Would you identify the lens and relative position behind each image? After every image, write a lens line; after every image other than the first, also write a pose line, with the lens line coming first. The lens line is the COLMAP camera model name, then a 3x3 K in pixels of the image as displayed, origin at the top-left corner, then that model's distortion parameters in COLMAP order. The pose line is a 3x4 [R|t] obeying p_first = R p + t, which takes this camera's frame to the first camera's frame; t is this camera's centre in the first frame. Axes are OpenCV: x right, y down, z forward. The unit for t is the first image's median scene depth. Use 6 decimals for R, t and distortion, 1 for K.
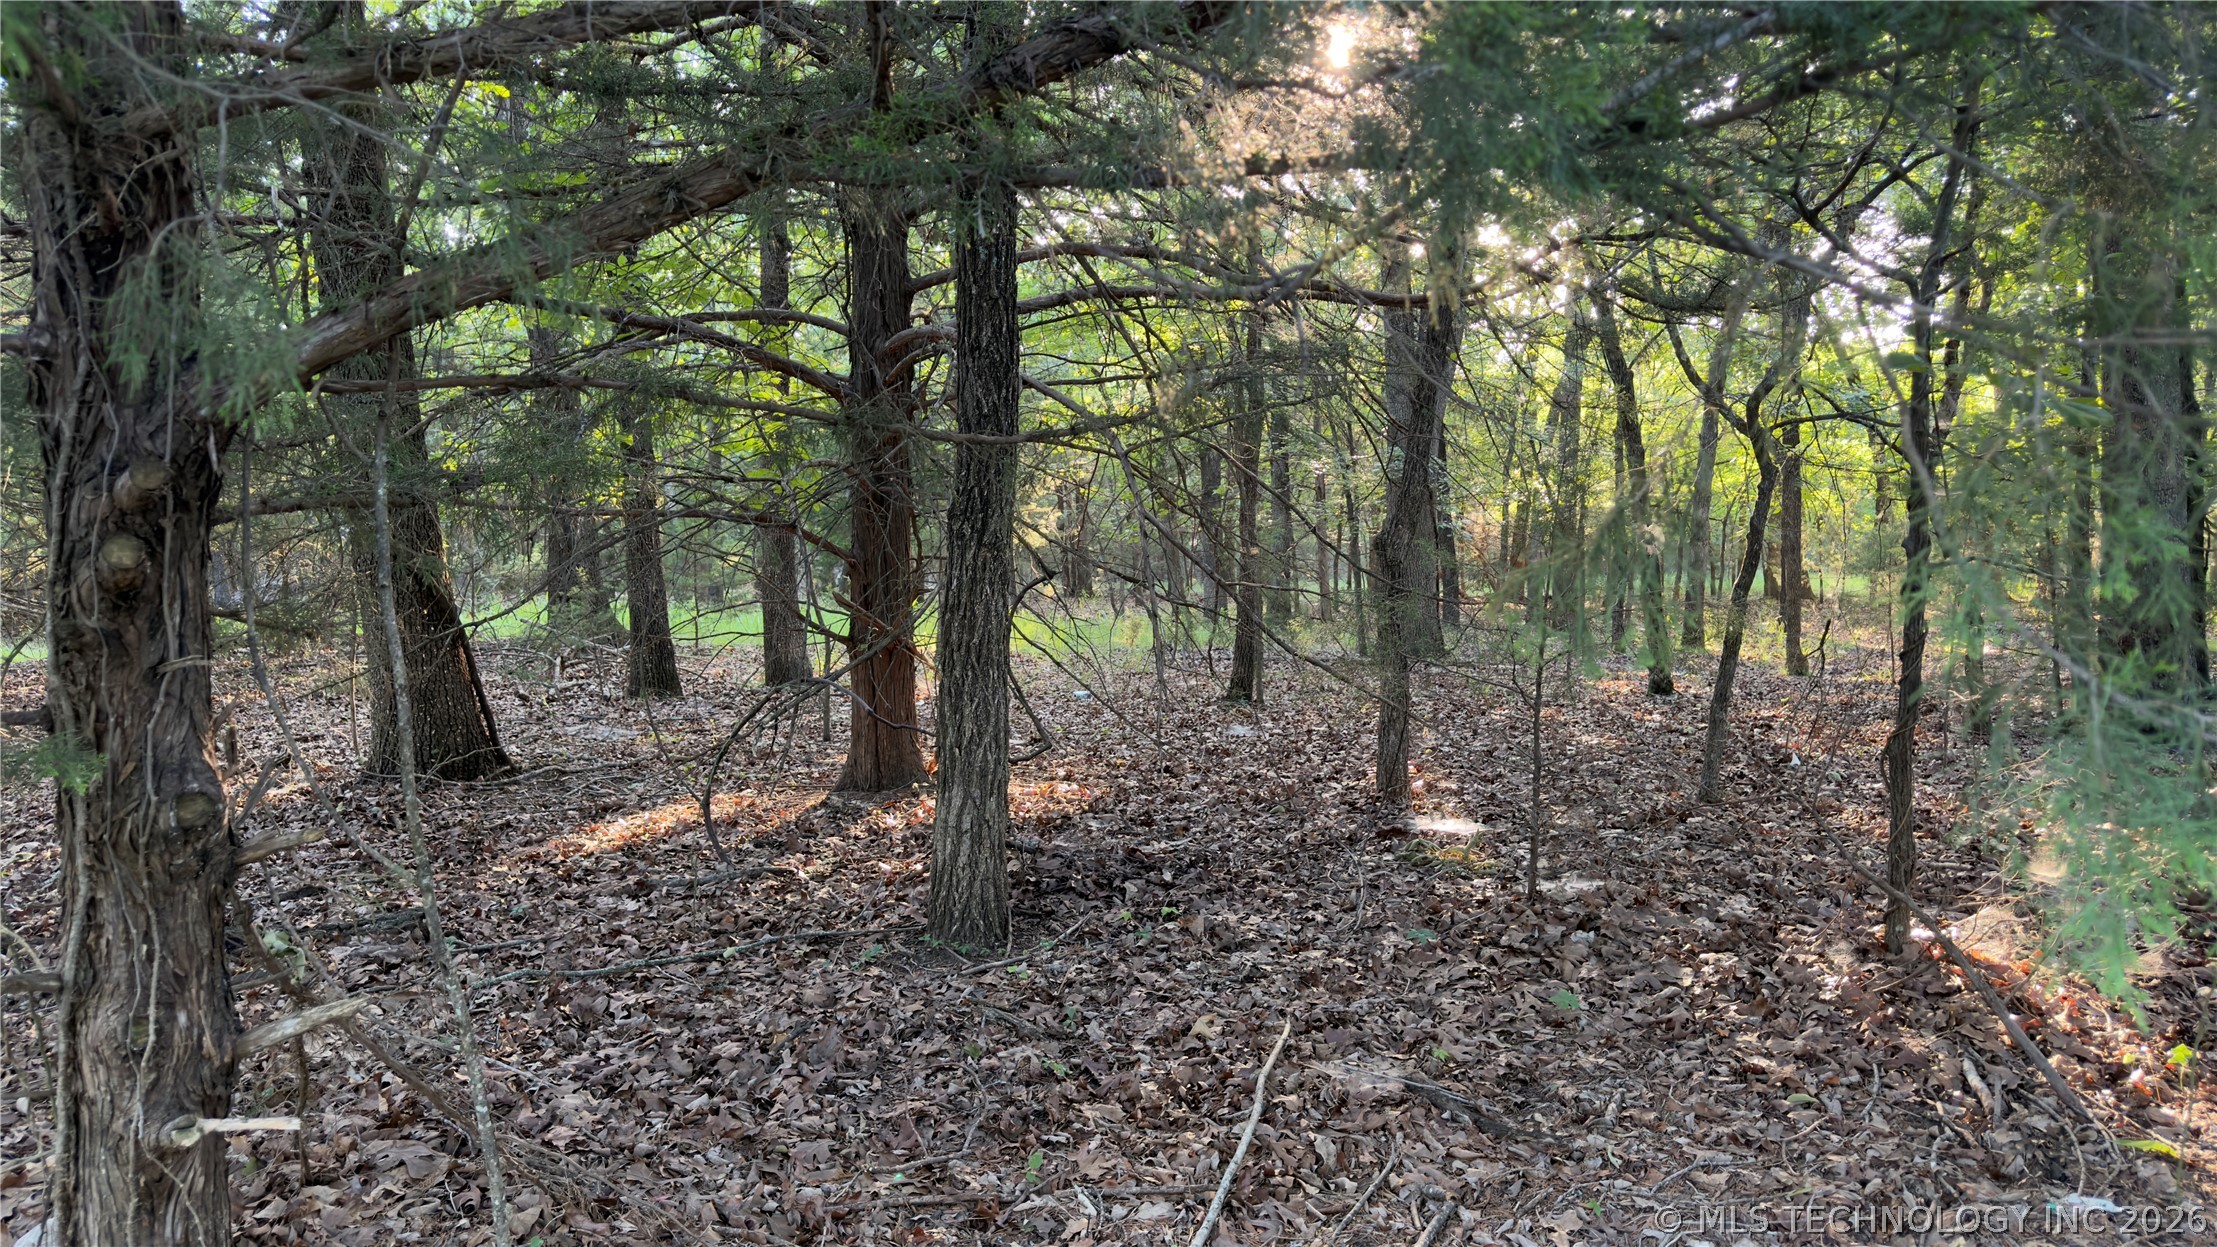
lens RADIAL K [[1373.4, 0, 1137.5], [0, 1373.4, 584.7], [0, 0, 1]] dist [-0.051084, 0.001179]
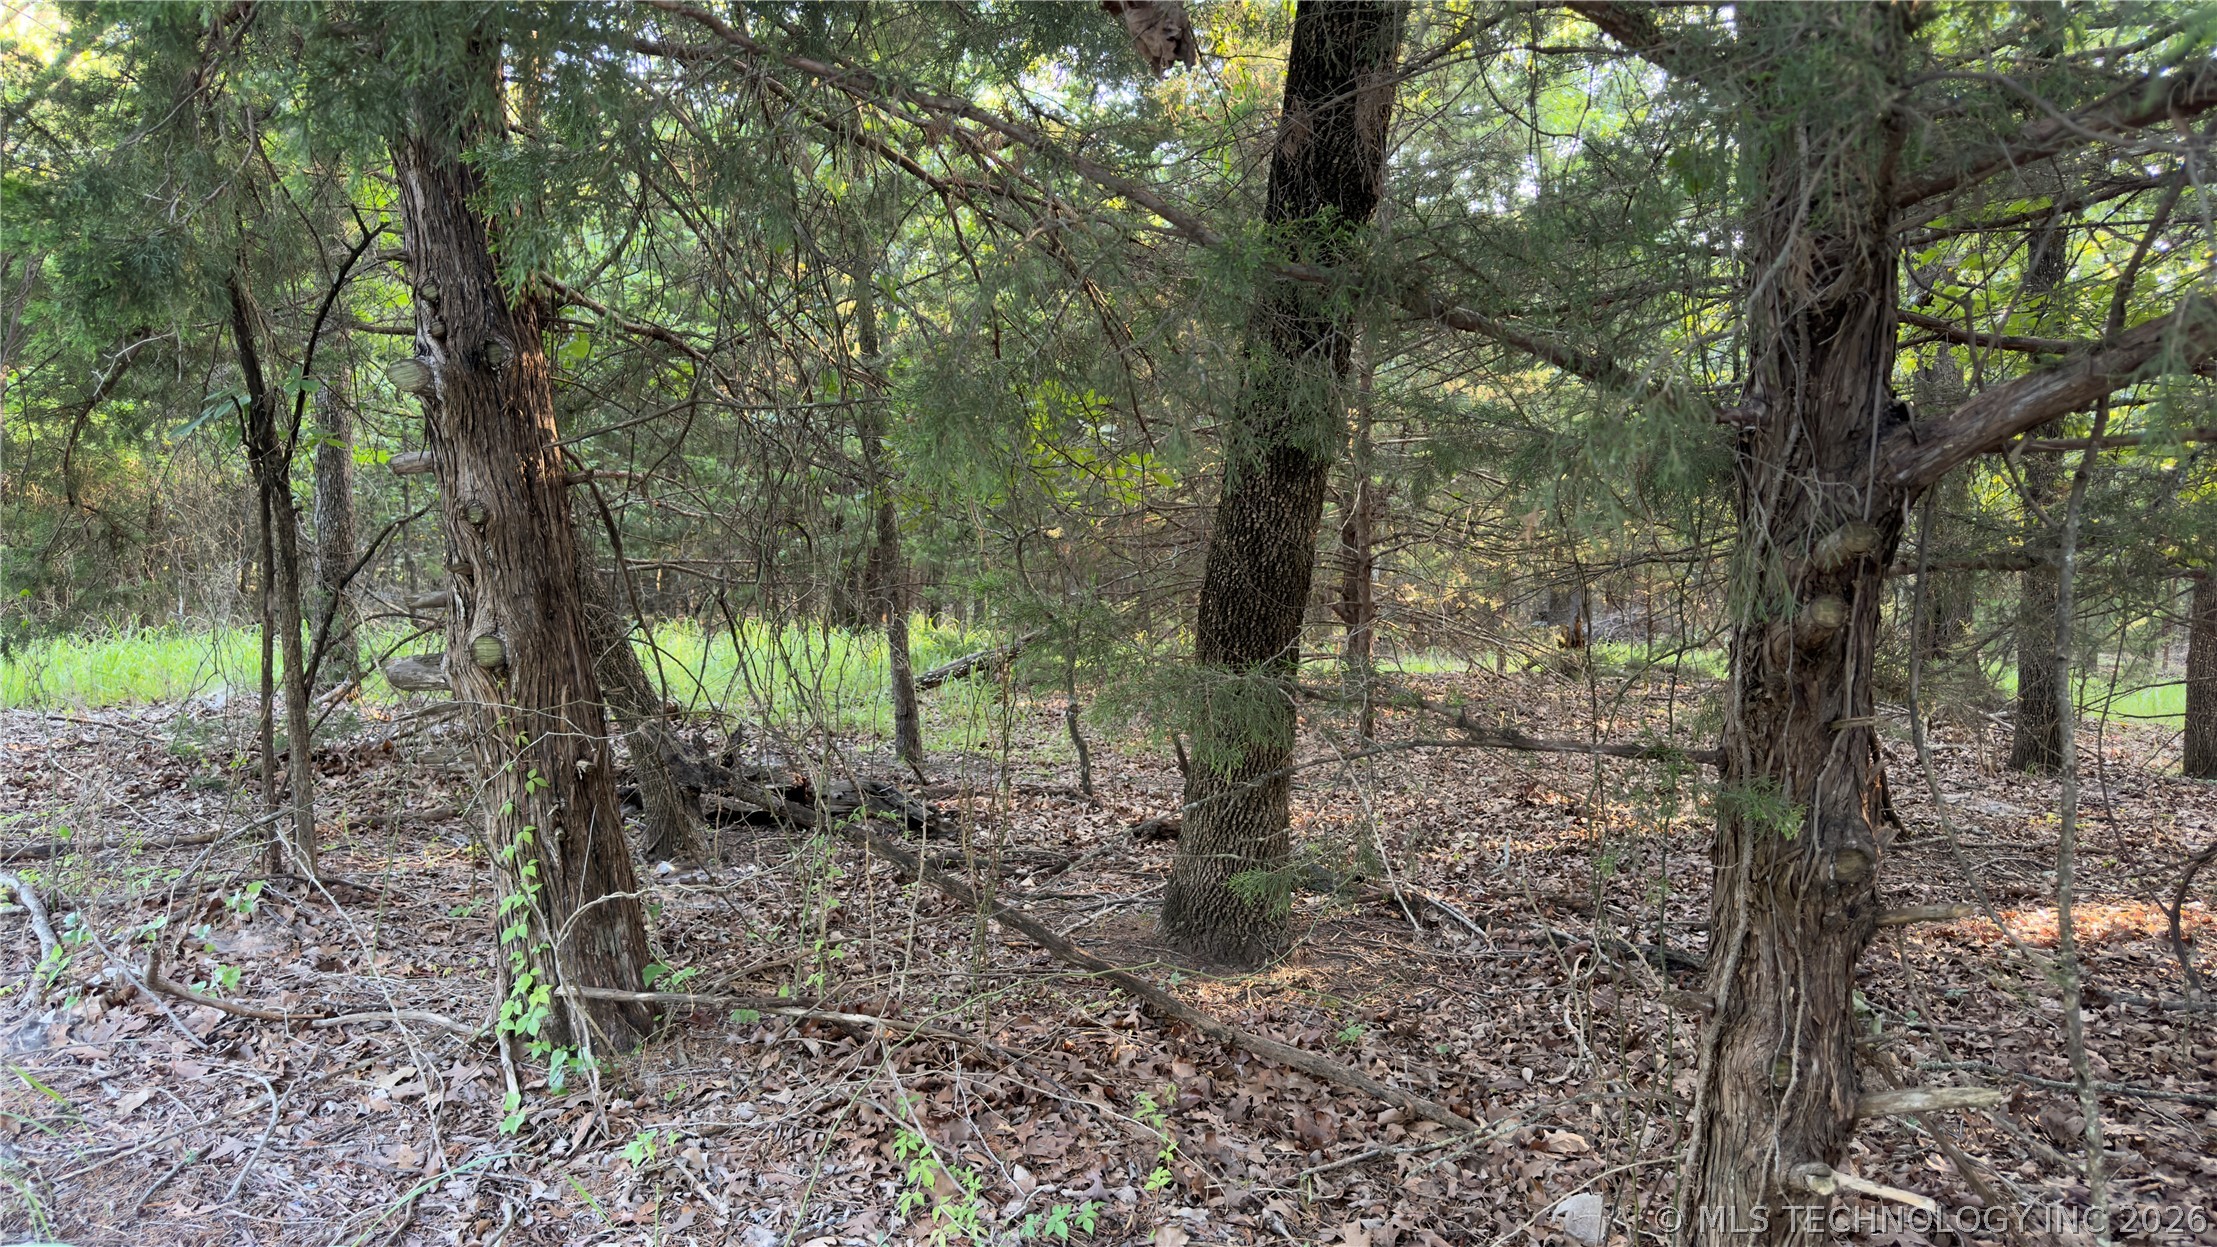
lens RADIAL K [[1373.4, 0, 1137.5], [0, 1373.4, 584.7], [0, 0, 1]] dist [-0.051084, 0.001179]
pose [[0.675483, 0.040791, -0.736246, -0.325957], [-0.061200, 0.998125, -0.000850, -0.010825], [0.734831, 0.045632, 0.676713, -0.103166]]
